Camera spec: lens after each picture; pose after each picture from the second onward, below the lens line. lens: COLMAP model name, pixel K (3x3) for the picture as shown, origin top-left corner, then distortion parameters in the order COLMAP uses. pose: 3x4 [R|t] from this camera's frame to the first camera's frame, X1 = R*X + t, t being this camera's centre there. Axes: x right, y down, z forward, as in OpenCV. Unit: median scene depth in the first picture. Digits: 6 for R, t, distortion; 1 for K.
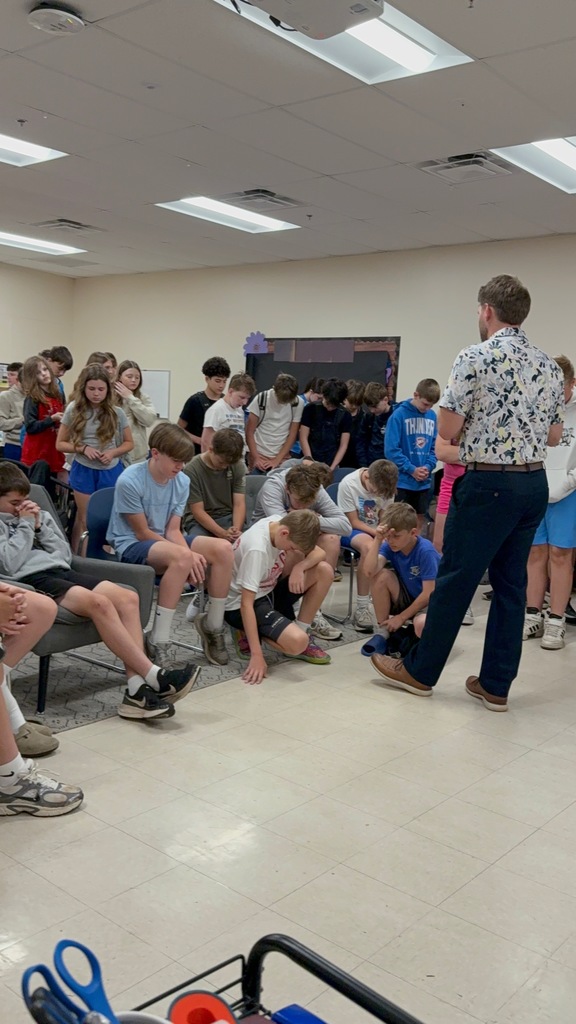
lens RADIAL K [[908.7, 0, 288.0], [0, 908.7, 512.0], [0, 0, 1]] dist [0.056912, -0.466772]
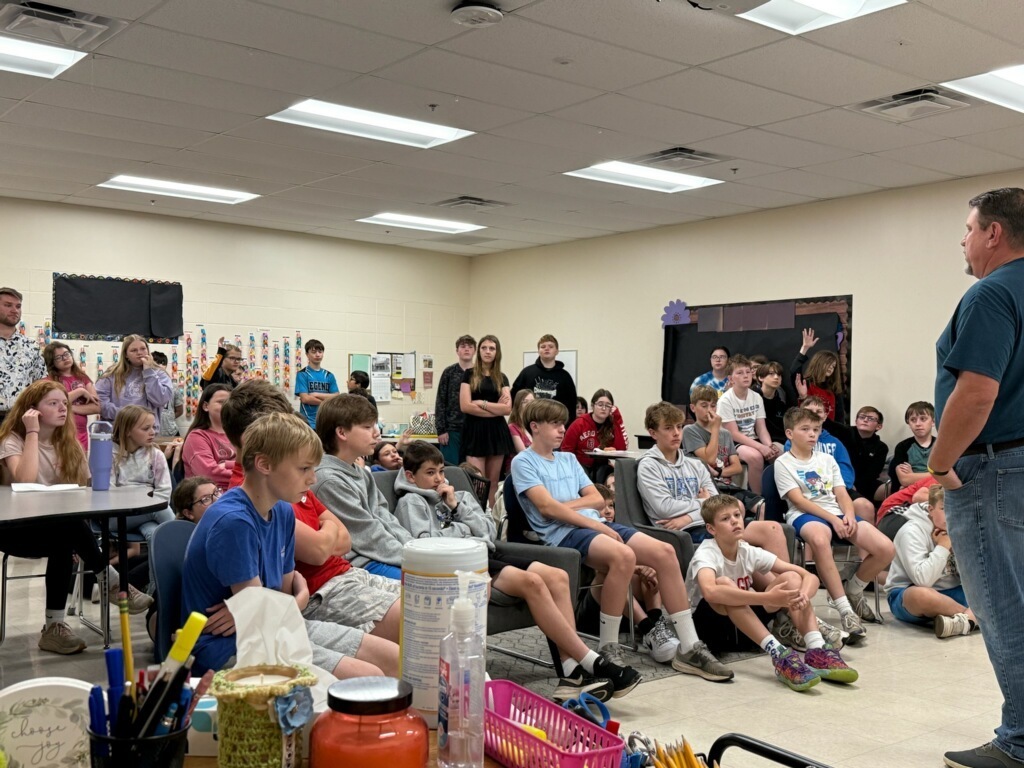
lens RADIAL K [[756.6, 0, 512.0], [0, 756.6, 384.0], [0, 0, 1]] dist [-0.034957, 0.003933]
pose [[0.959515, -0.039151, -0.278924, 0.011599], [0.011664, 0.994966, -0.099531, -0.043759], [0.281417, 0.092248, 0.955141, 0.248706]]
